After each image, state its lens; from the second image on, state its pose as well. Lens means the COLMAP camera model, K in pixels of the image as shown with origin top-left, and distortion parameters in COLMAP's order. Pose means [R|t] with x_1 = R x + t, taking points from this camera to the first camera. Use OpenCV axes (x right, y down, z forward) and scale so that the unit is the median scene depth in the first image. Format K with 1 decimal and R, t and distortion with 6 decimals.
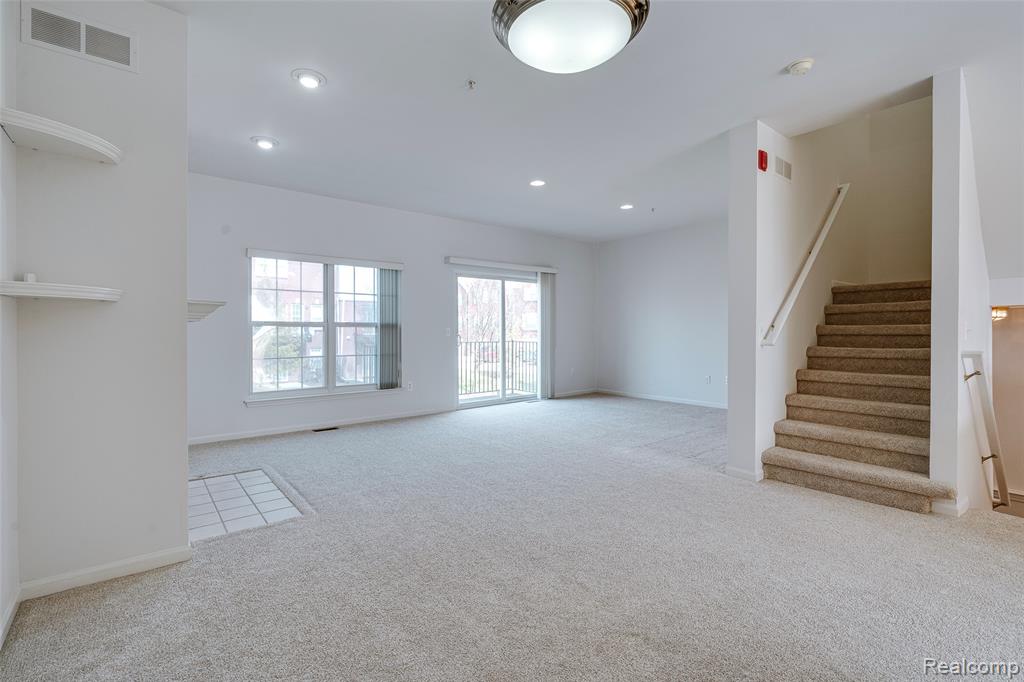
lens RADIAL K [[462.0, 0, 501.6], [0, 462.0, 334.5], [0, 0, 1]] dist [-0.005368, 0.000772]
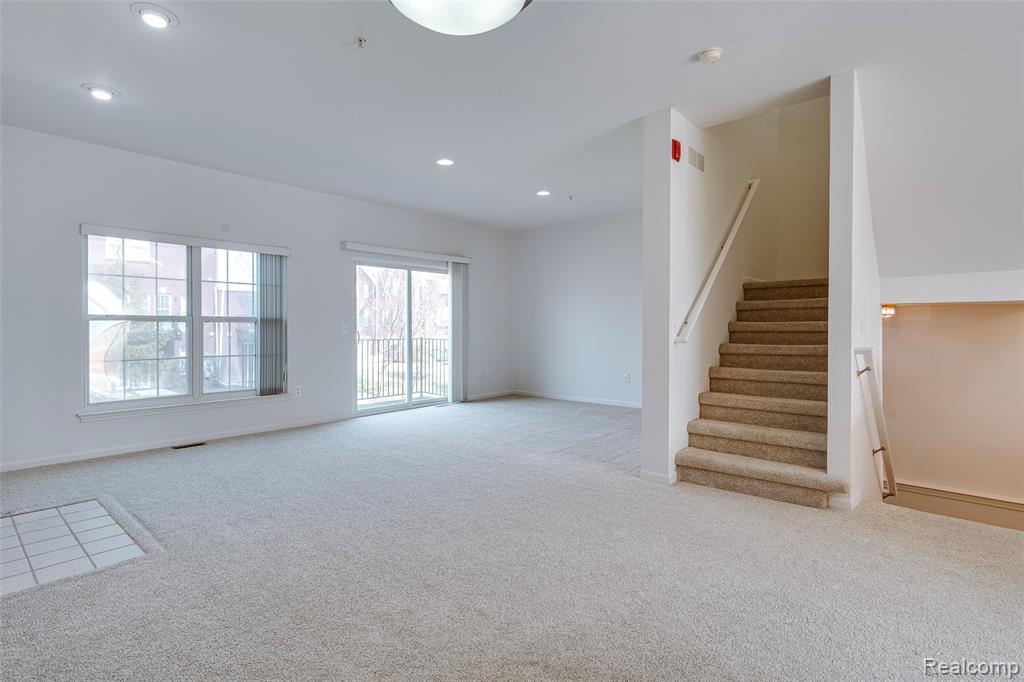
lens RADIAL K [[508.4, 0, 501.0], [0, 508.4, 331.8], [0, 0, 1]] dist [-0.004465, 0.001822]
pose [[0.986126, -0.000353, 0.165999, 0.026186], [0.000047, 0.999998, 0.001847, -0.000821], [-0.165999, -0.001813, 0.986124, 0.012573]]
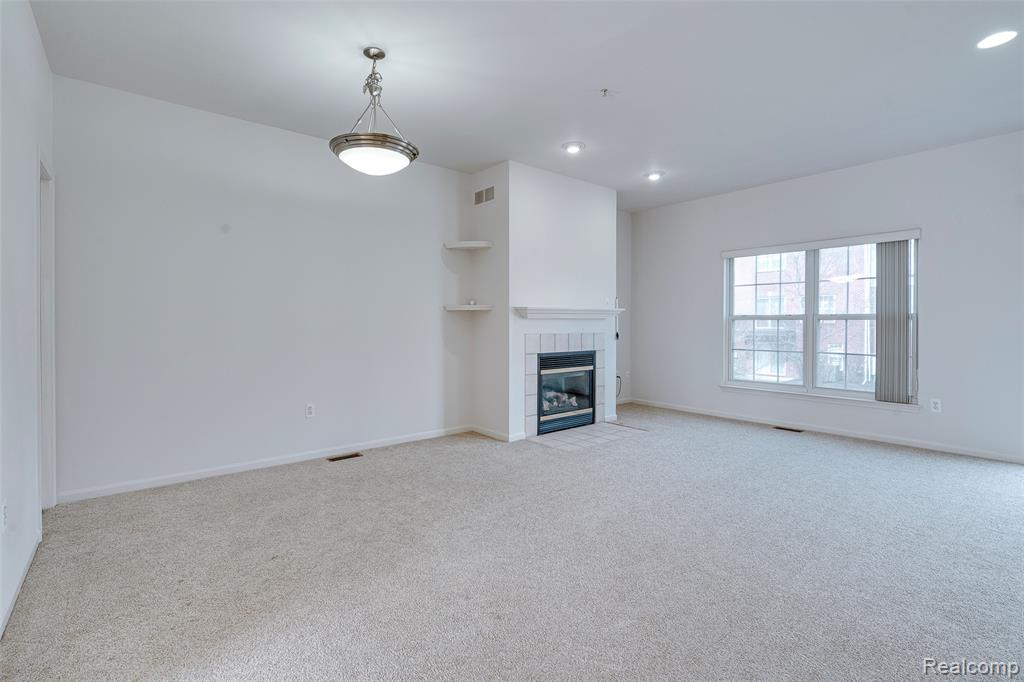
lens RADIAL K [[484.5, 0, 527.7], [0, 484.5, 332.7], [0, 0, 1]] dist [-0.000418, 0.000790]
pose [[0.035358, 0.021955, -0.999134, 0.770661], [-0.007893, 0.999734, 0.021688, -0.010706], [0.999344, 0.007119, 0.035522, 0.576542]]
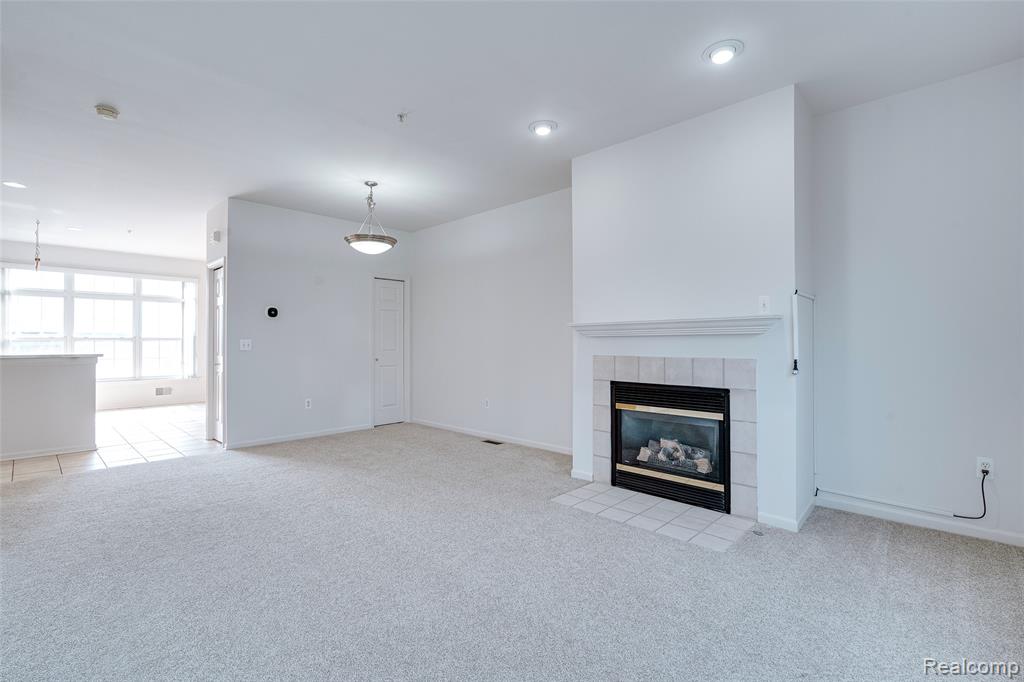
lens RADIAL K [[462.0, 0, 523.7], [0, 462.0, 337.5], [0, 0, 1]] dist [-0.005368, 0.000772]
pose [[-0.987619, 0.002331, -0.156852, -0.102526], [0.001979, 0.999995, 0.002399, -0.019695], [0.156857, 0.002059, -0.987619, 1.489373]]
